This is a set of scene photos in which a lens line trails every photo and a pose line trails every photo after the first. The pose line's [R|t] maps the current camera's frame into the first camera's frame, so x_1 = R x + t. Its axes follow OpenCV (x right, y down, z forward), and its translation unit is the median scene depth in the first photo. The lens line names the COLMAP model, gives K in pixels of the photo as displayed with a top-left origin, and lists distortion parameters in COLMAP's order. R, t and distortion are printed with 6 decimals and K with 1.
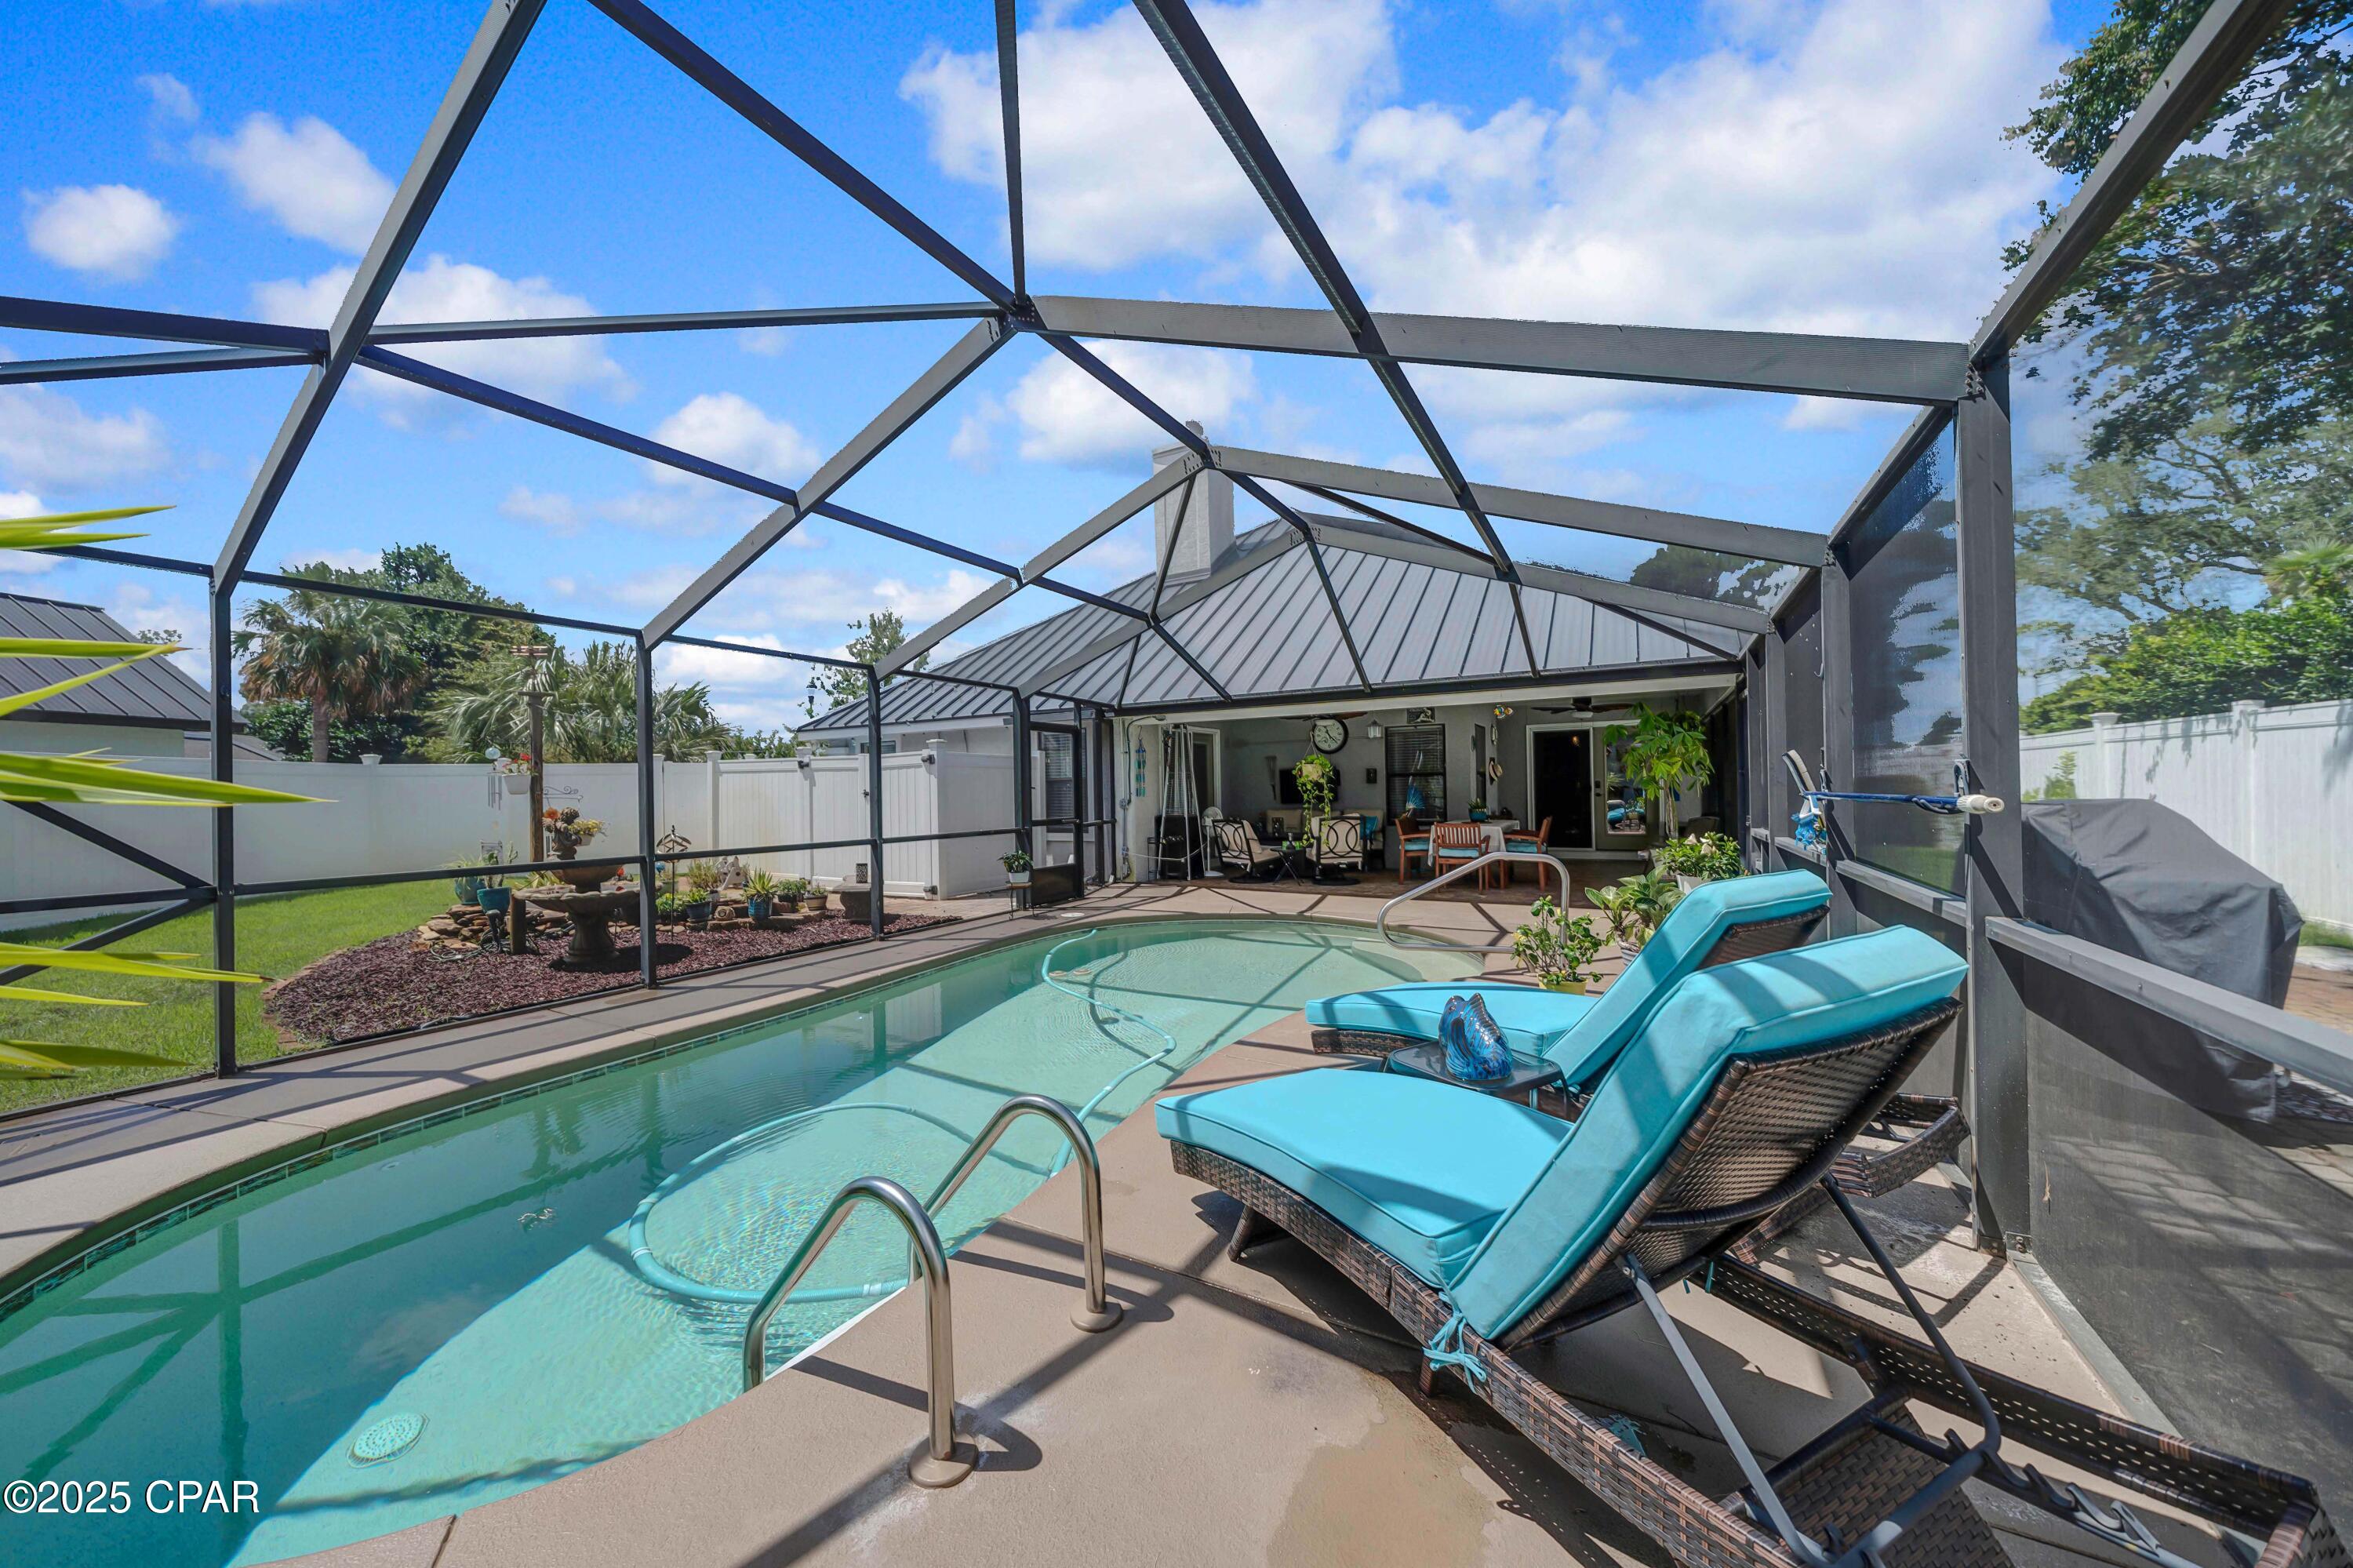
lens RADIAL K [[819.1, 0, 1173.2], [0, 819.1, 782.9], [0, 0, 1]] dist [-0.000954, -0.000058]
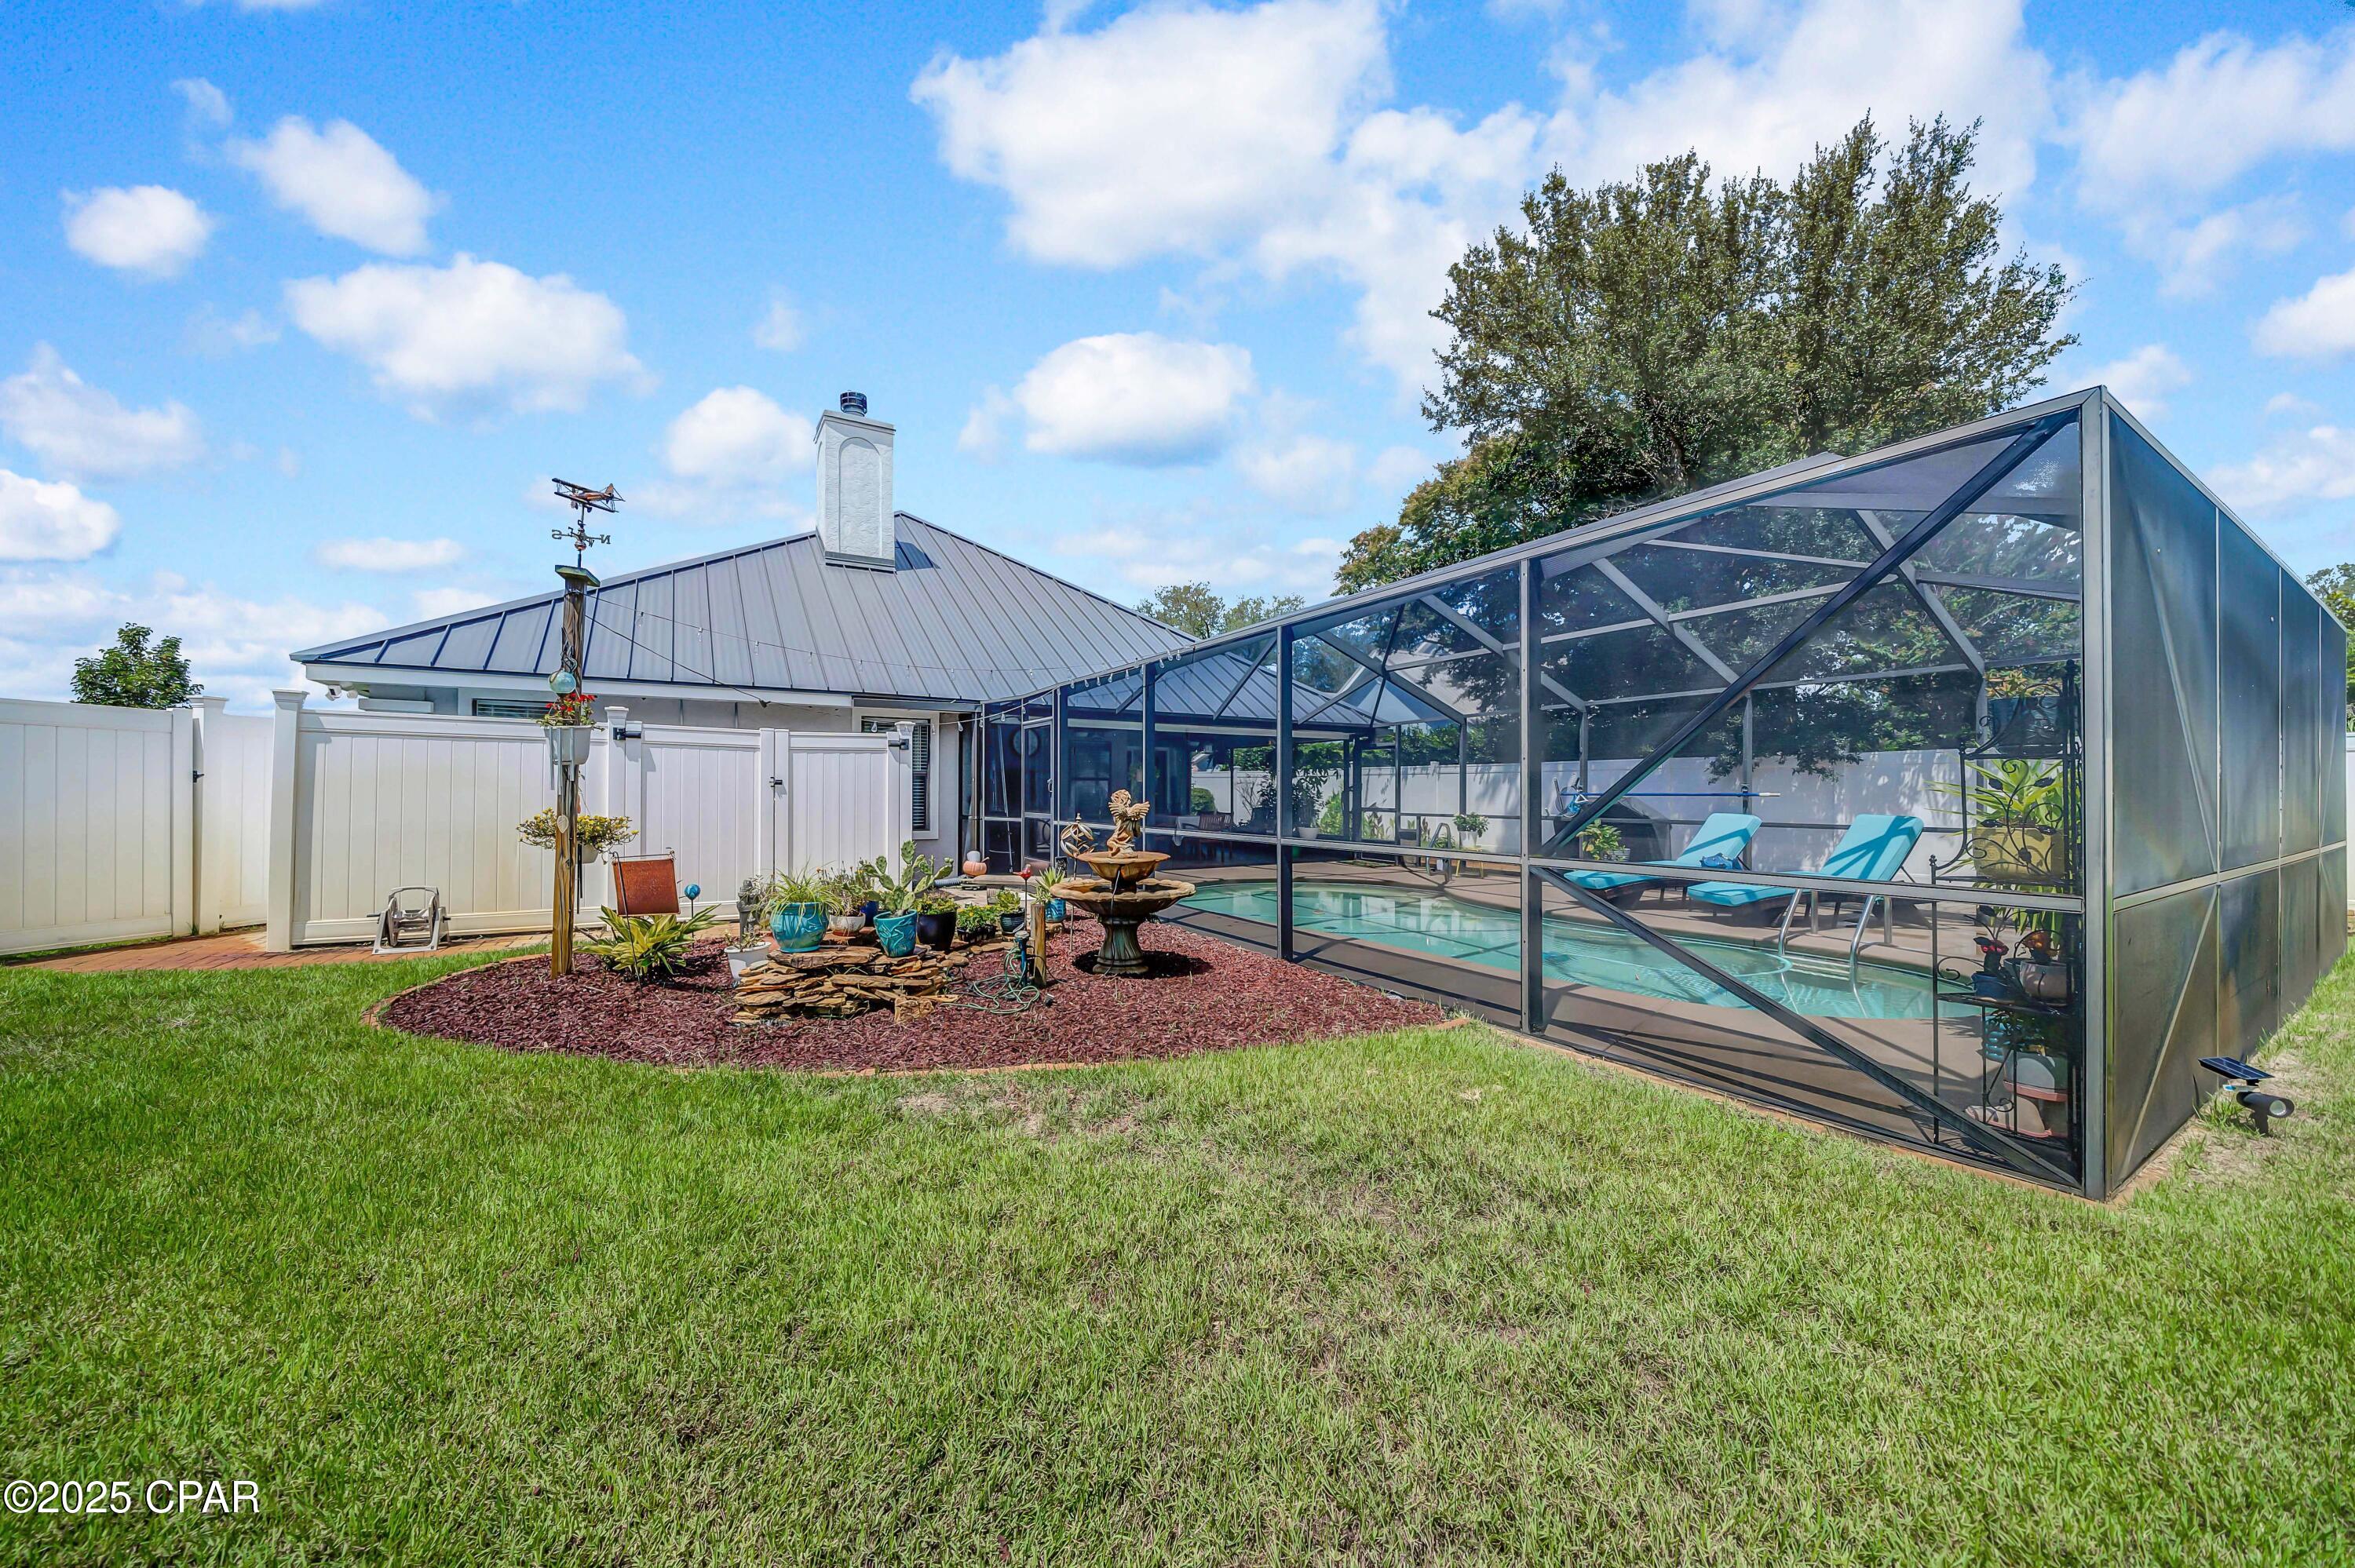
lens RADIAL K [[819.7, 0, 1163.9], [0, 819.7, 789.9], [0, 0, 1]] dist [-0.000954, -0.000058]
pose [[0.490299, 0.021310, 0.871294, -0.984973], [-0.018628, 0.999729, -0.013969, 0.028160], [-0.871355, -0.009382, 0.490563, 0.367651]]
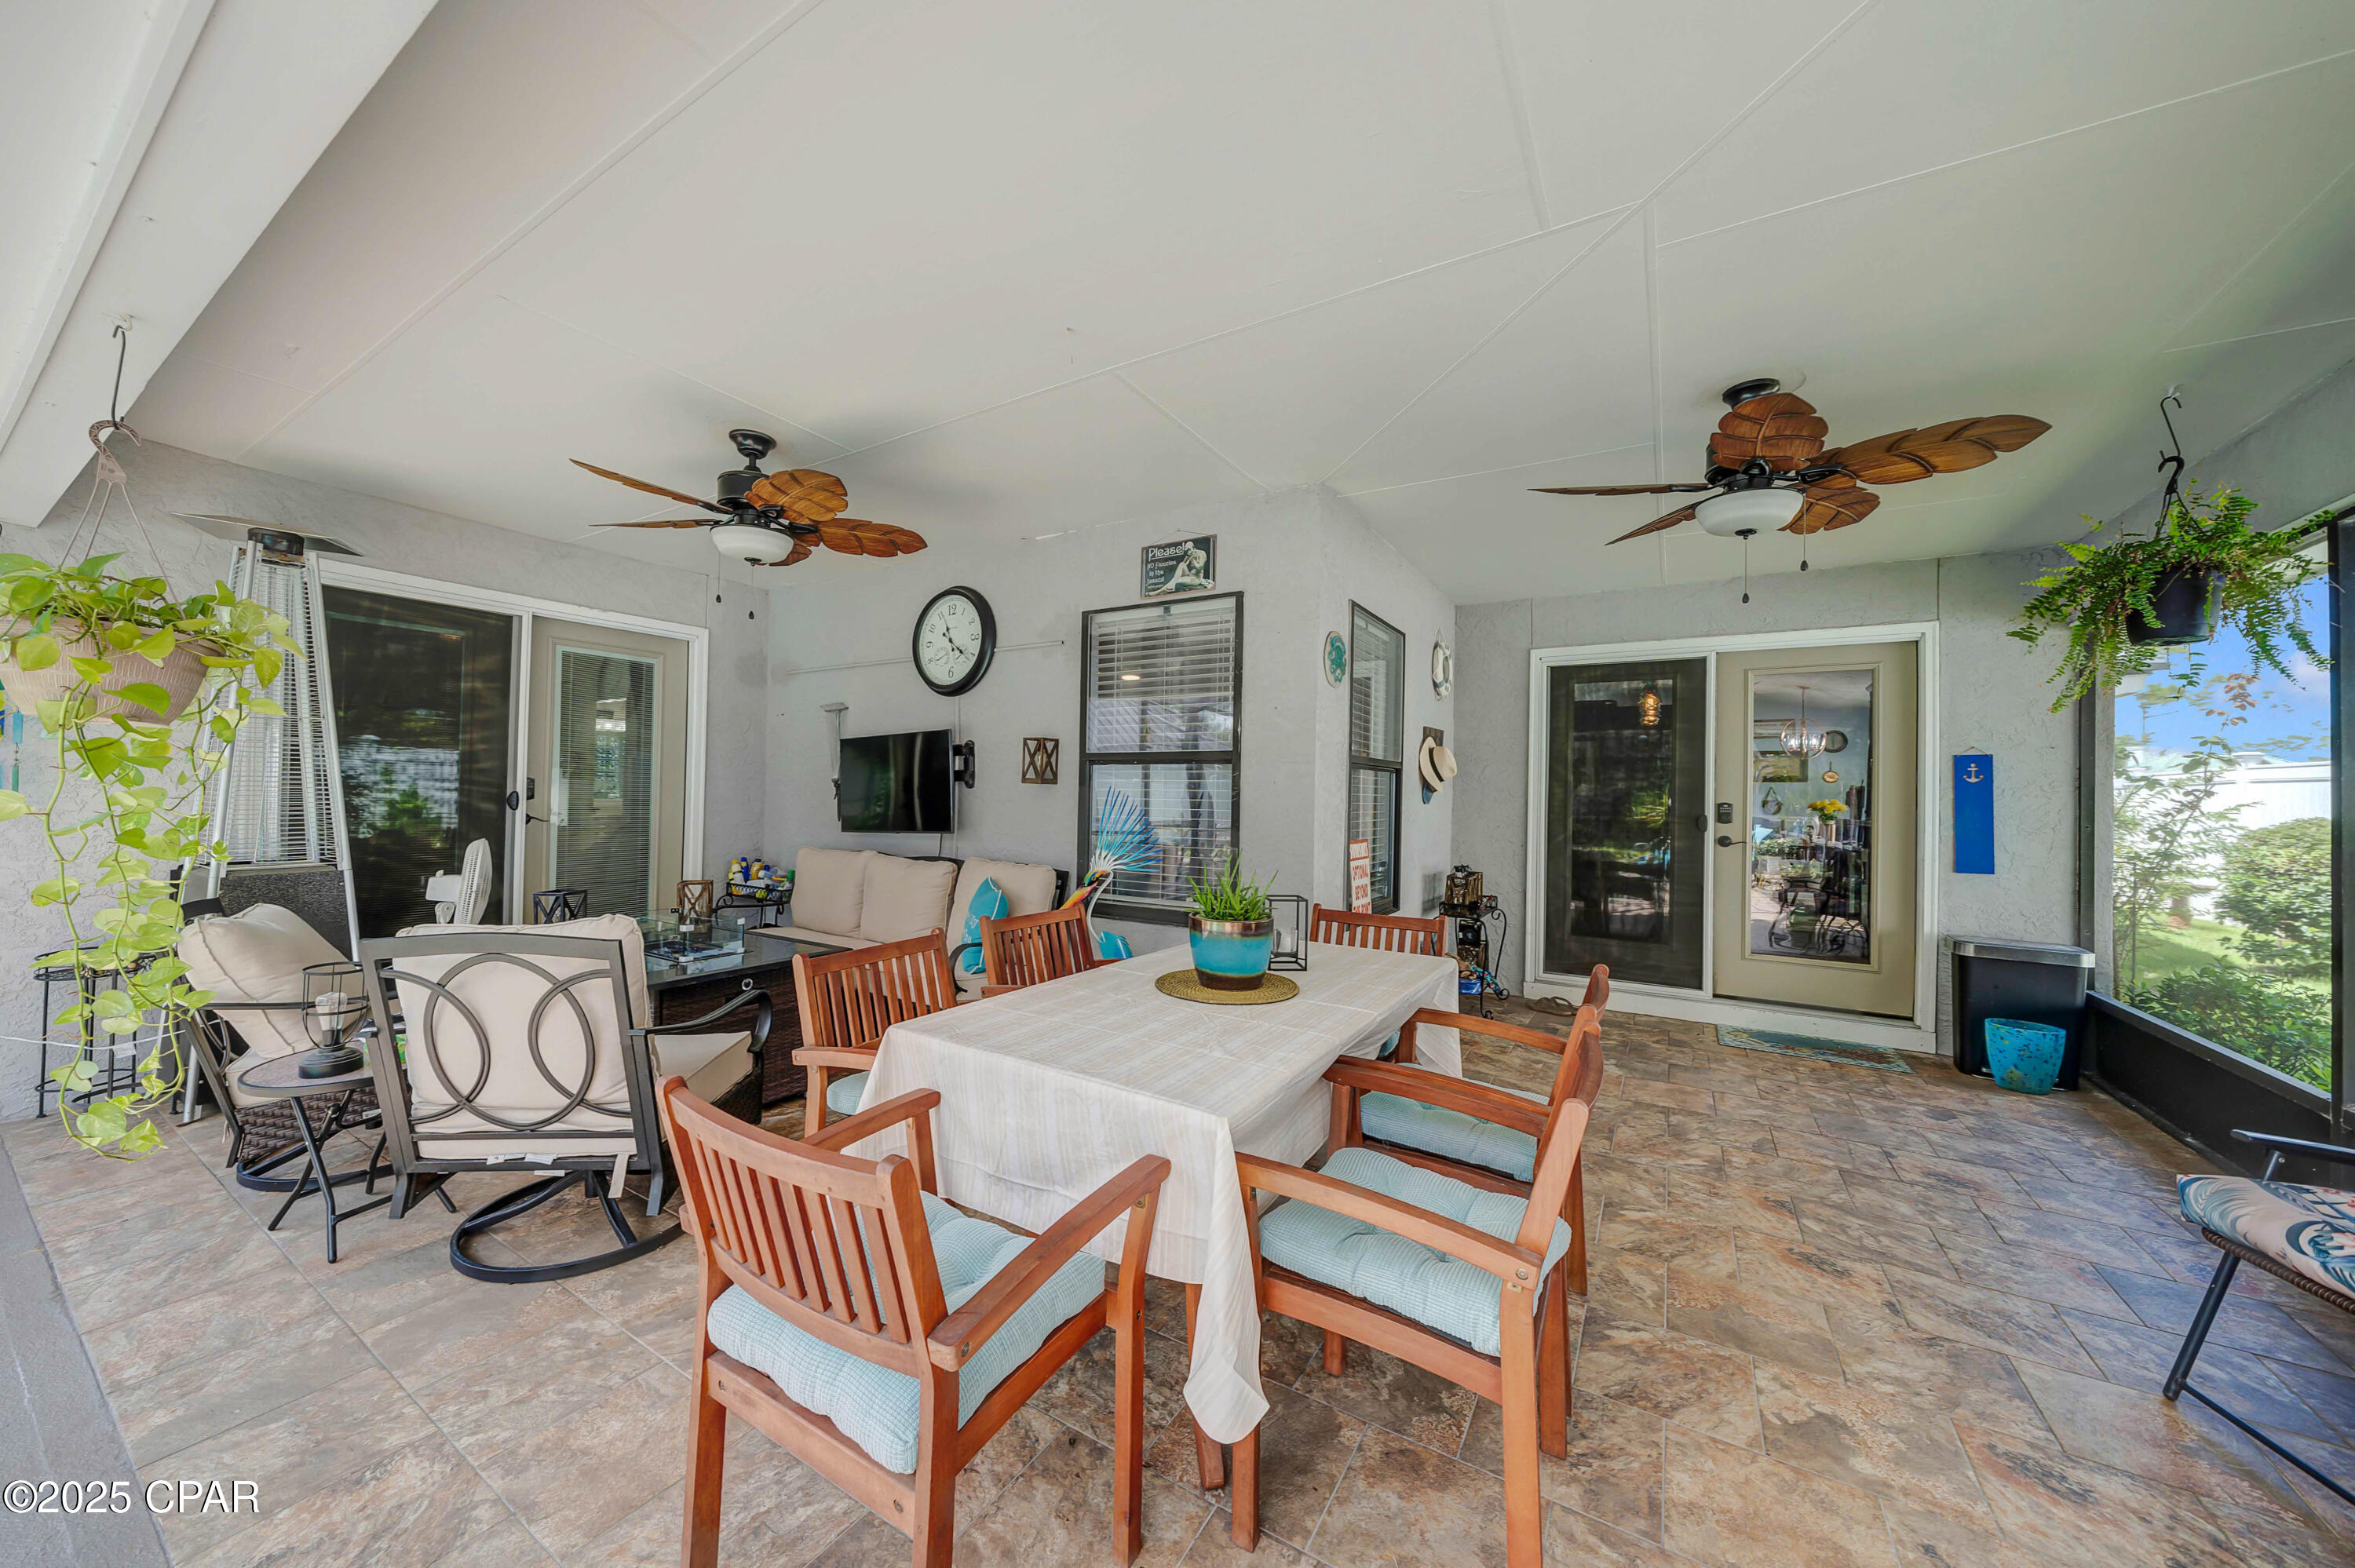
lens RADIAL K [[819.7, 0, 1166.6], [0, 819.7, 787.8], [0, 0, 1]] dist [-0.000954, -0.000058]
pose [[0.998512, 0.040648, -0.036359, 0.402932], [-0.040534, 0.999171, 0.003859, -0.001066], [0.036485, -0.002379, 0.999331, 0.890965]]
